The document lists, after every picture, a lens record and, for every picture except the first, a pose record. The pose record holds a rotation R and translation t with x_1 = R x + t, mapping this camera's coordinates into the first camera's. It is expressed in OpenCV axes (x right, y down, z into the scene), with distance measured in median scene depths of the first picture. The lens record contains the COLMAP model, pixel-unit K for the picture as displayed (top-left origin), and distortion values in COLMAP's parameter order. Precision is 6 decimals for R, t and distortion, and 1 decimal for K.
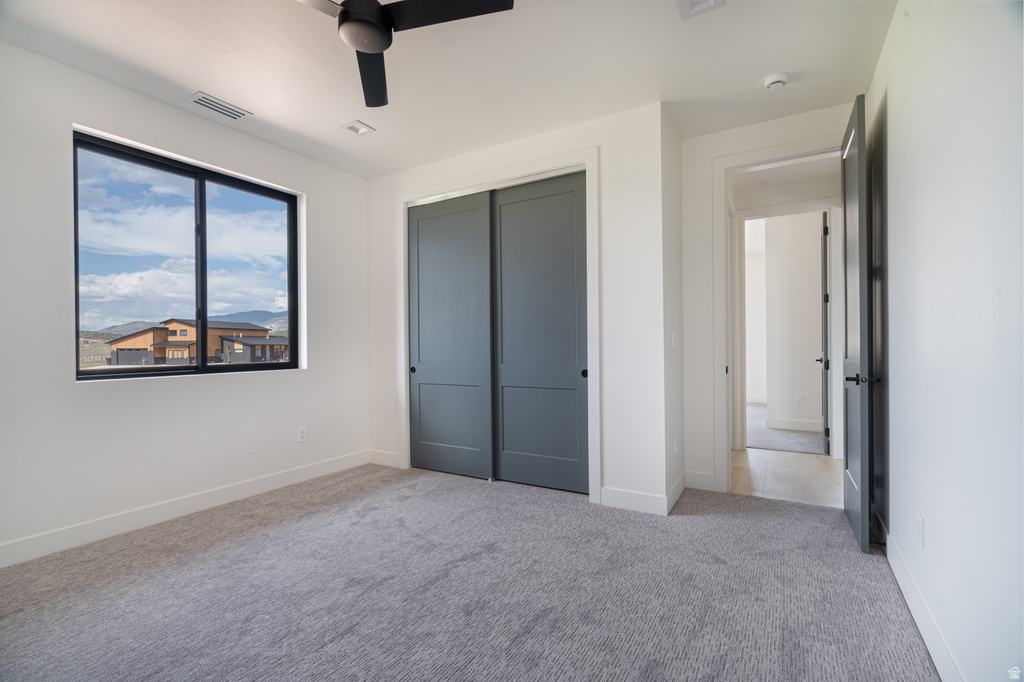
lens RADIAL K [[465.7, 0, 548.8], [0, 465.7, 329.6], [0, 0, 1]] dist [0.003810, 0.000801]
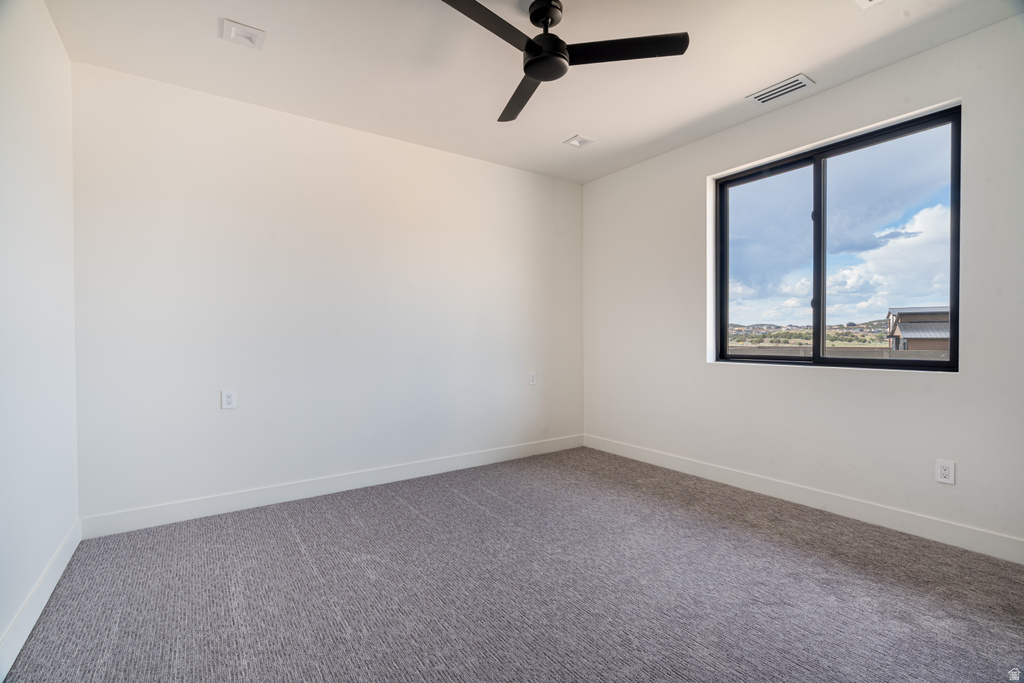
lens RADIAL K [[465.7, 0, 505.8], [0, 465.7, 341.2], [0, 0, 1]] dist [0.003810, 0.000801]
pose [[-0.460940, 0.006319, -0.887409, 0.426052], [0.019081, 0.999814, -0.002792, 0.037242], [0.887226, -0.018220, -0.460975, 0.946390]]
